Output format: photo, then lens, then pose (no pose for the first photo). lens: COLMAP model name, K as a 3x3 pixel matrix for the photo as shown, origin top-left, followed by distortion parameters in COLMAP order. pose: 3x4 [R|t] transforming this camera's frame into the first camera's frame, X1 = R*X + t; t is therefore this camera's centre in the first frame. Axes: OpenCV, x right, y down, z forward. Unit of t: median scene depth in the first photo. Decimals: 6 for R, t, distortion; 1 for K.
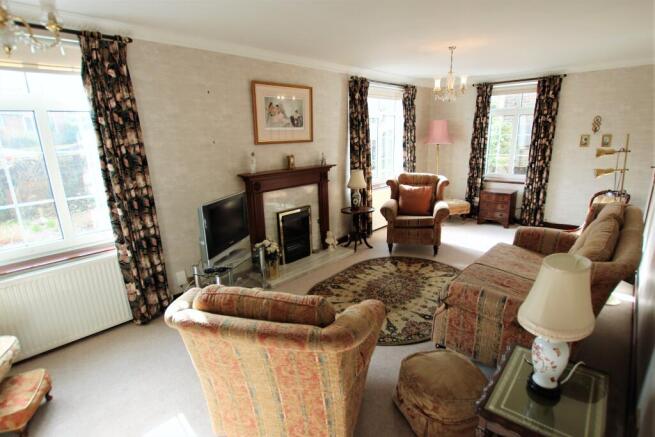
lens RADIAL K [[315.6, 0, 326.3], [0, 315.6, 225.3], [0, 0, 1]] dist [-0.023482, 0.000410]
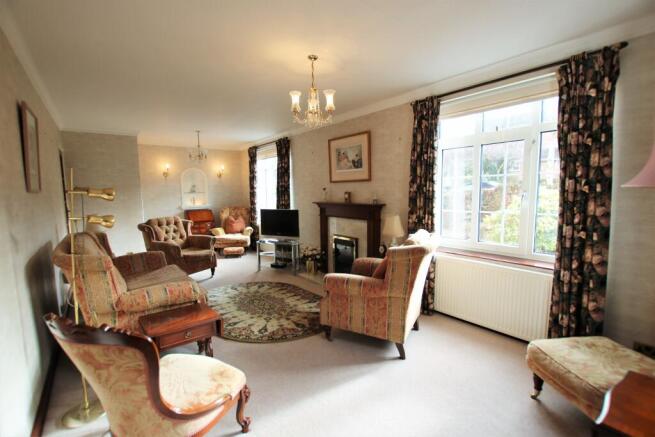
lens RADIAL K [[310.2, 0, 327.5], [0, 310.2, 218.5], [0, 0, 1]] dist [0.034189, 0.000153]
pose [[-0.145849, 0.154690, -0.977138, 1.084025], [-0.219804, 0.957946, 0.184460, -0.328639], [0.964580, 0.241682, -0.105714, 1.081088]]
